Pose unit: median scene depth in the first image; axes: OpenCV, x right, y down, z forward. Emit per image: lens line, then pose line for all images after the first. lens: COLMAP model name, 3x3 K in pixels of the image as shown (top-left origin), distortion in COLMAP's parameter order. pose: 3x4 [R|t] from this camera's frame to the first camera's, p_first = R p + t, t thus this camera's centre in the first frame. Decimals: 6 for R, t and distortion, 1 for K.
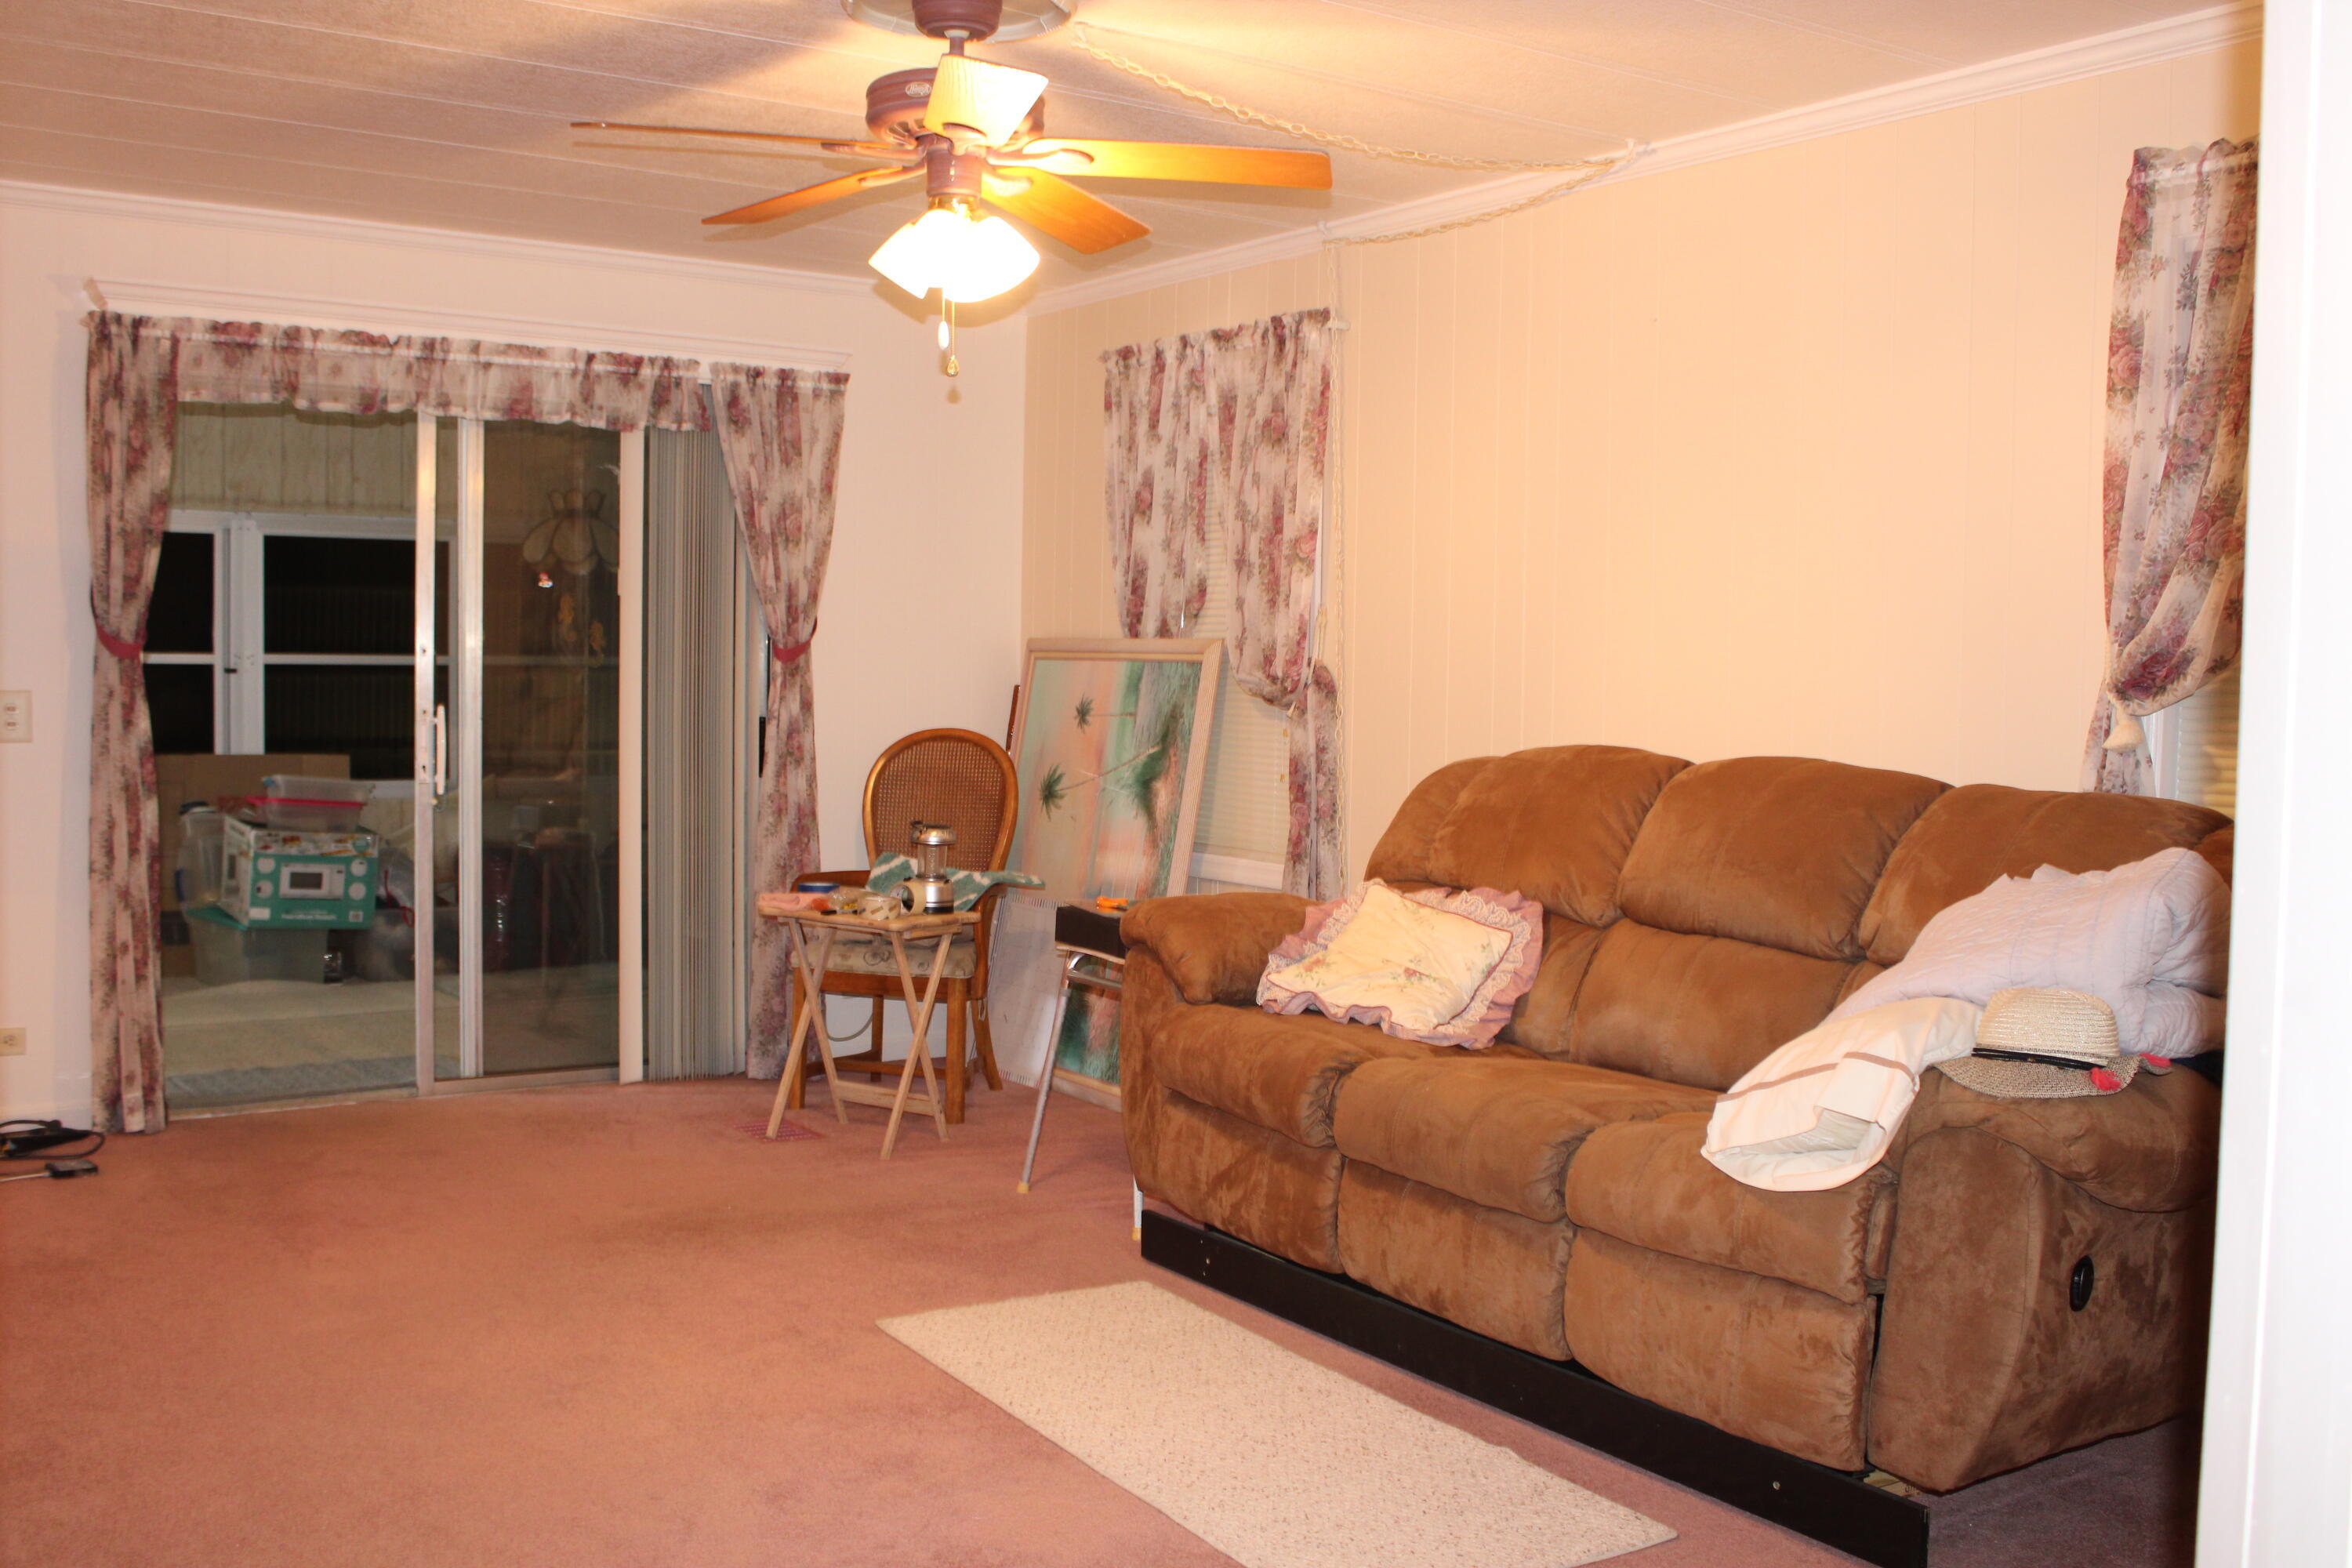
lens RADIAL K [[2193.7, 0, 1176.0], [0, 2193.7, 784.0], [0, 0, 1]] dist [-0.144993, 0.139414]
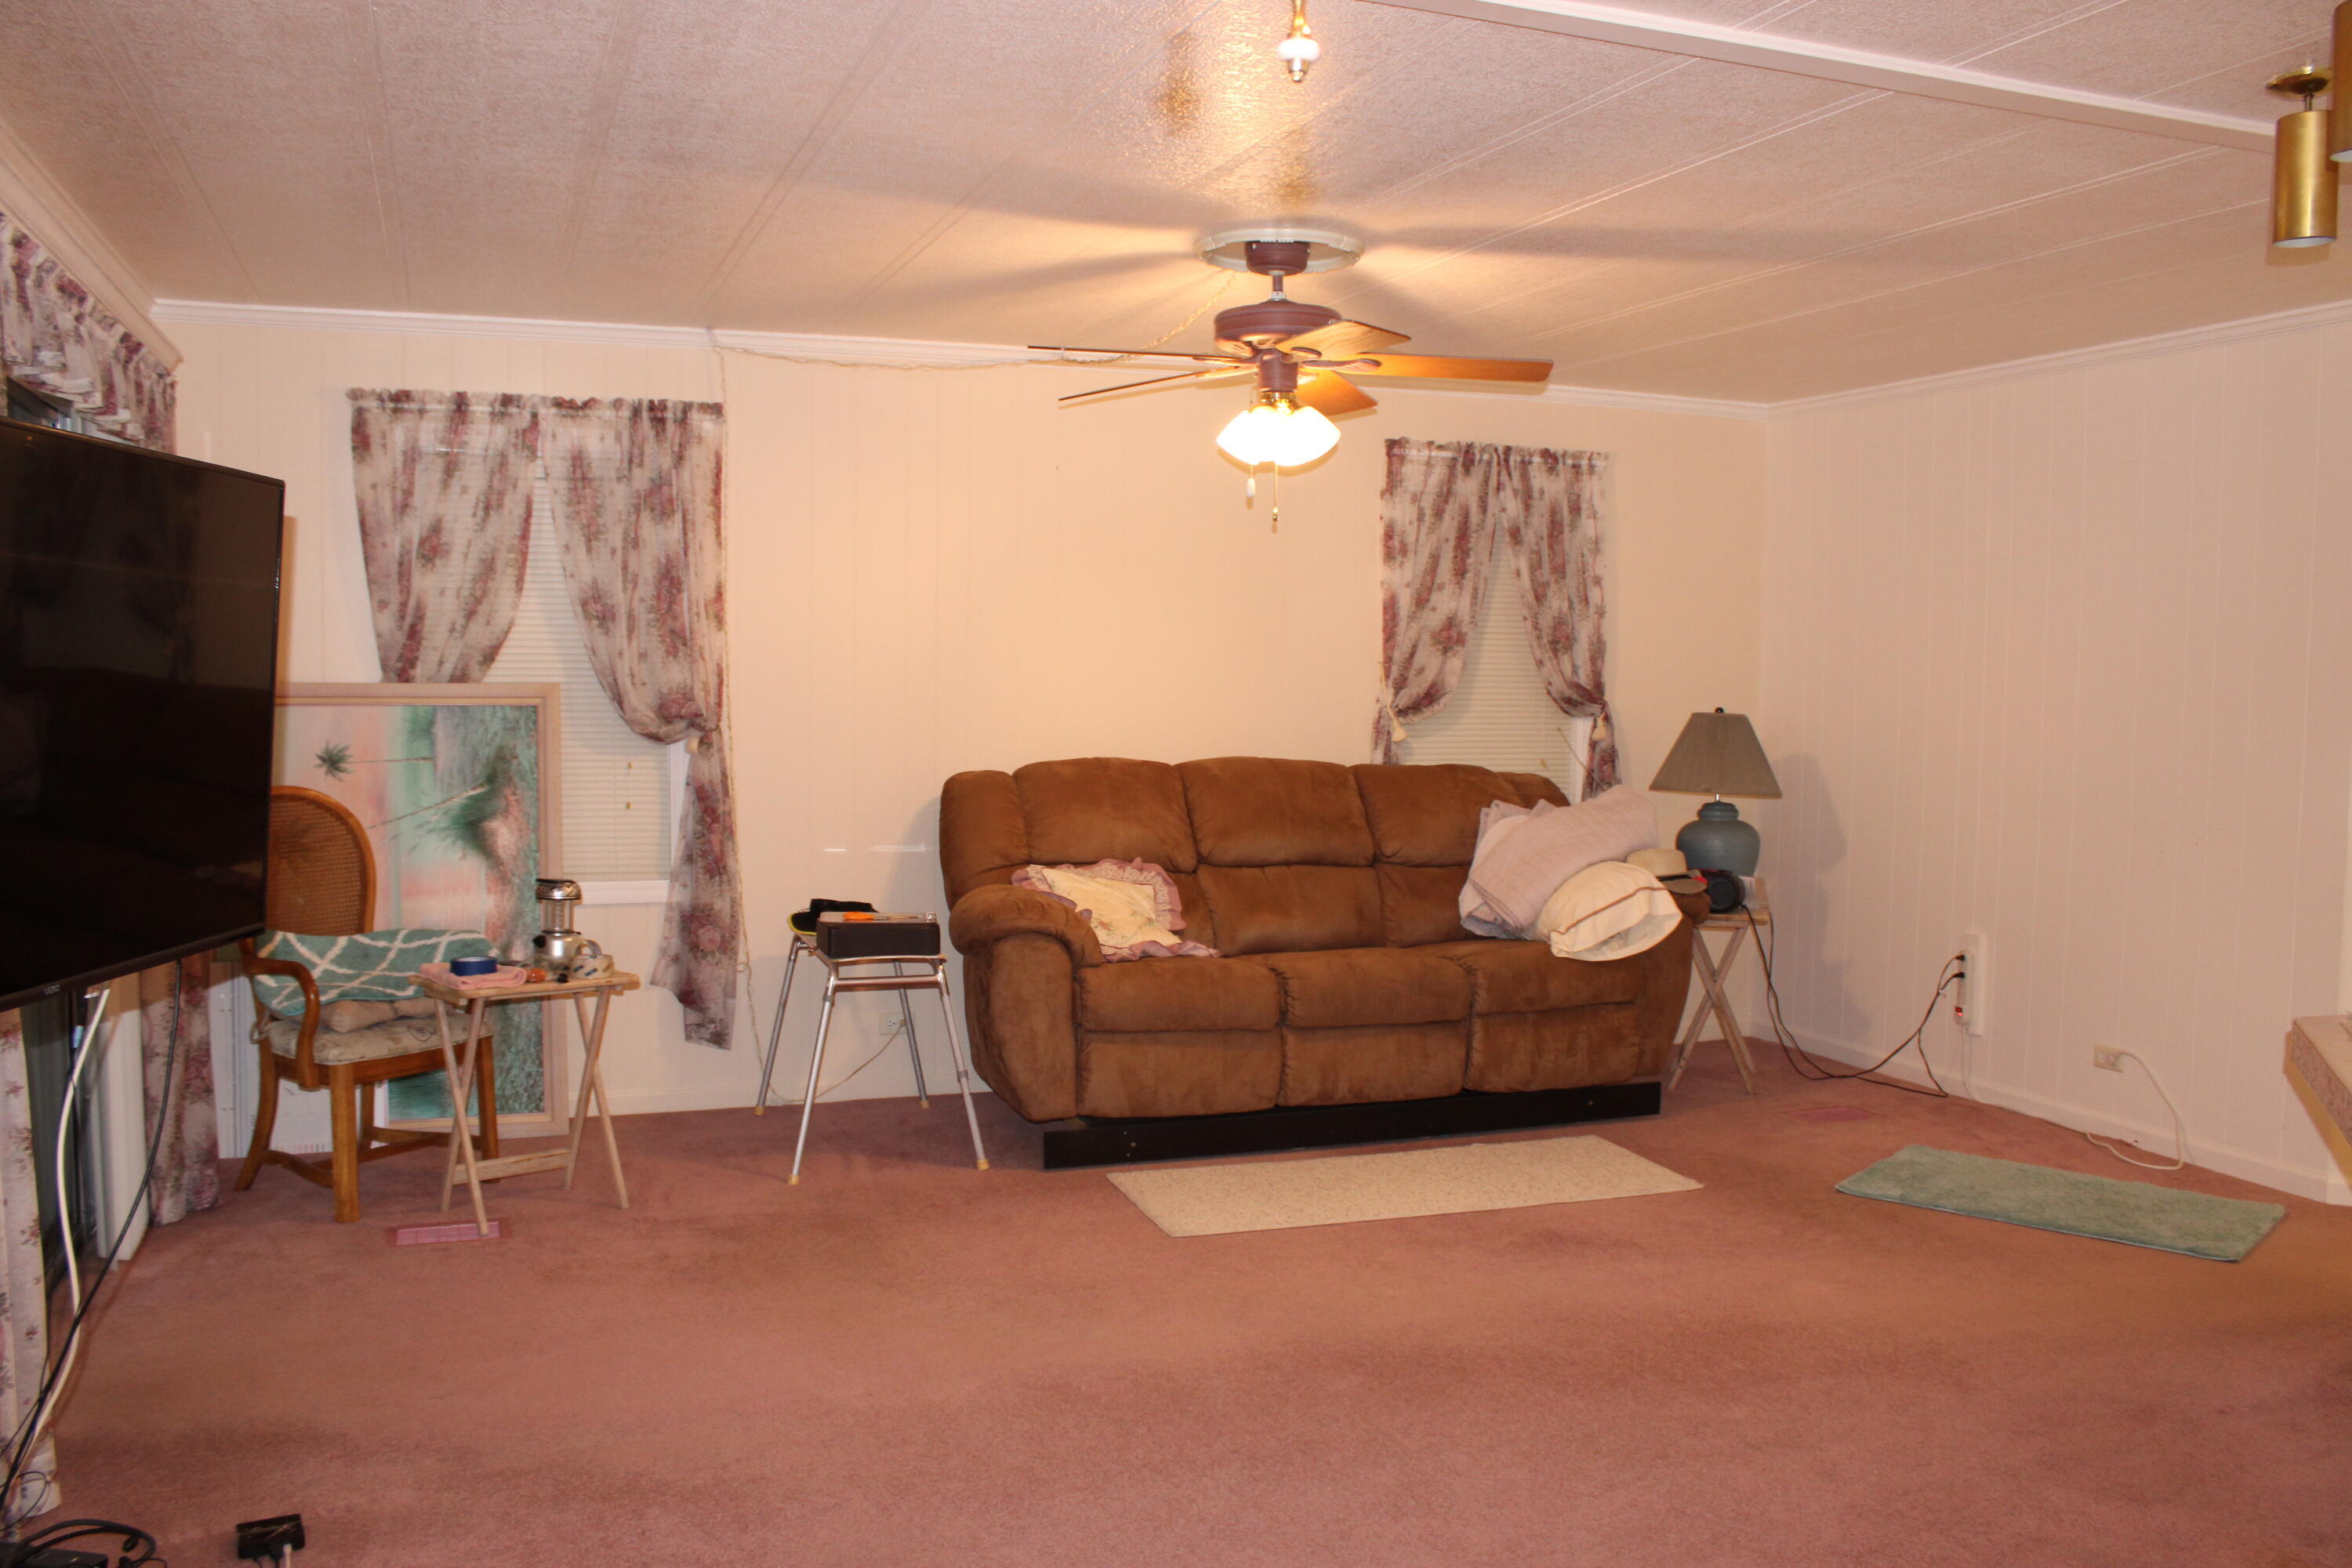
lens RADIAL K [[1943.4, 0, 1176.0], [0, 1943.4, 784.0], [0, 0, 1]] dist [-0.164836, 0.143384]
pose [[0.241167, -0.078650, 0.967291, -0.844754], [0.045965, 0.996518, 0.069566, -0.070112], [-0.969395, 0.027685, 0.243942, 0.485920]]
